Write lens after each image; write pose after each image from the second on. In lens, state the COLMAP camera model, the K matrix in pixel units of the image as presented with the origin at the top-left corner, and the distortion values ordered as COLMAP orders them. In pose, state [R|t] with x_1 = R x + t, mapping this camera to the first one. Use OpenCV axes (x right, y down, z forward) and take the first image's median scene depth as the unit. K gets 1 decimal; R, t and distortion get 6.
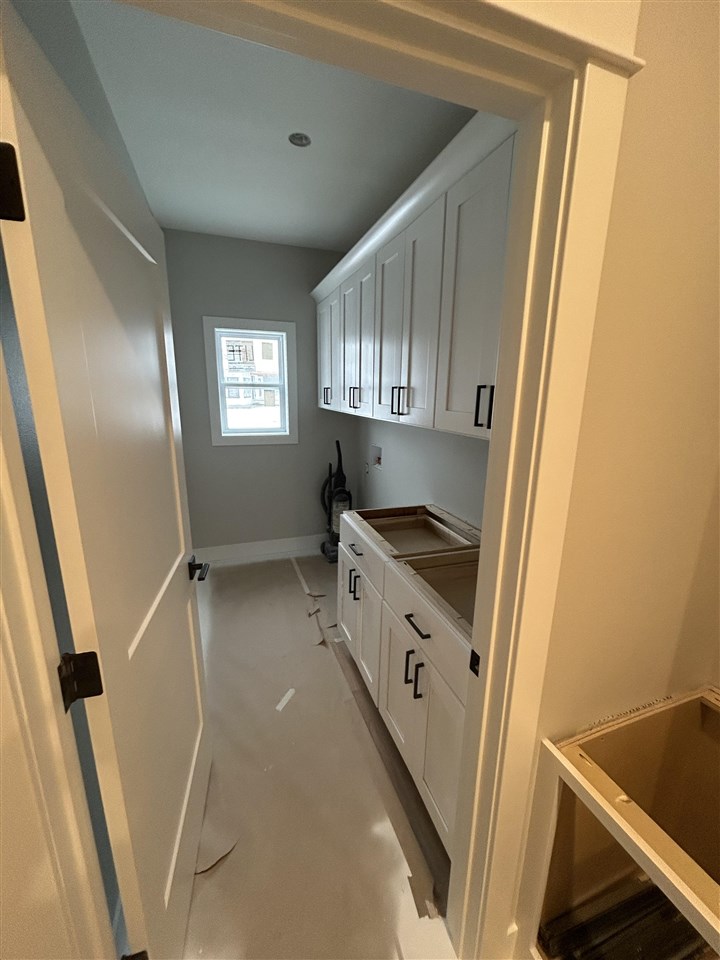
lens RADIAL K [[383.9, 0, 352.2], [0, 383.9, 476.9], [0, 0, 1]] dist [-0.002807, -0.001680]
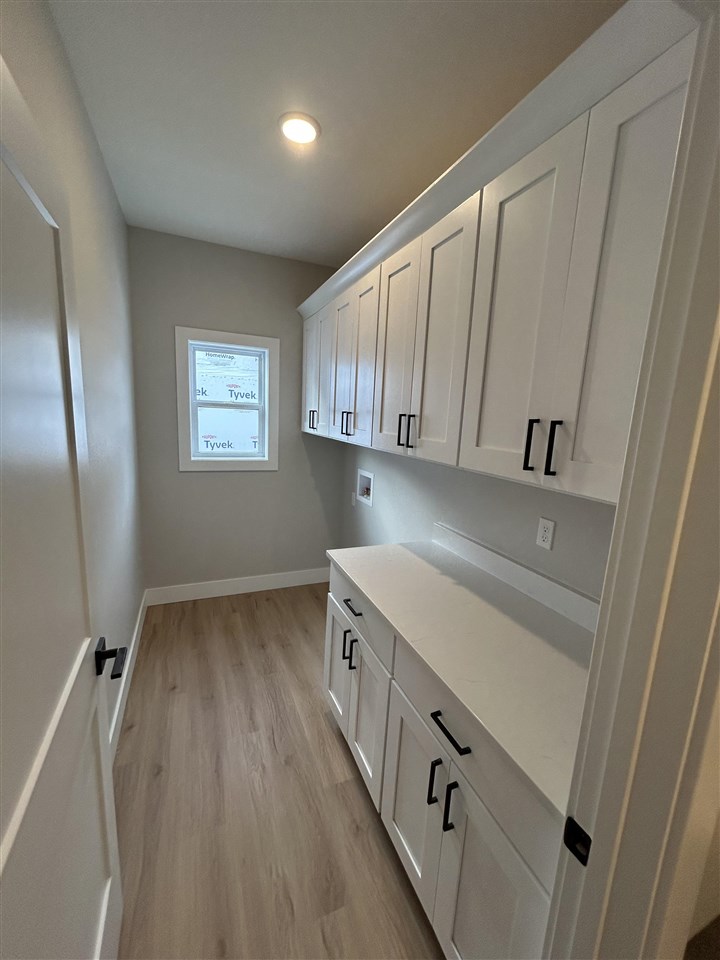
lens RADIAL K [[383.9, 0, 363.9], [0, 383.9, 480.6], [0, 0, 1]] dist [-0.002807, -0.001680]
pose [[0.994728, 0.026998, 0.098935, -0.054619], [-0.021944, 0.998415, -0.051822, -0.038416], [-0.100177, 0.049378, 0.993744, 0.158803]]
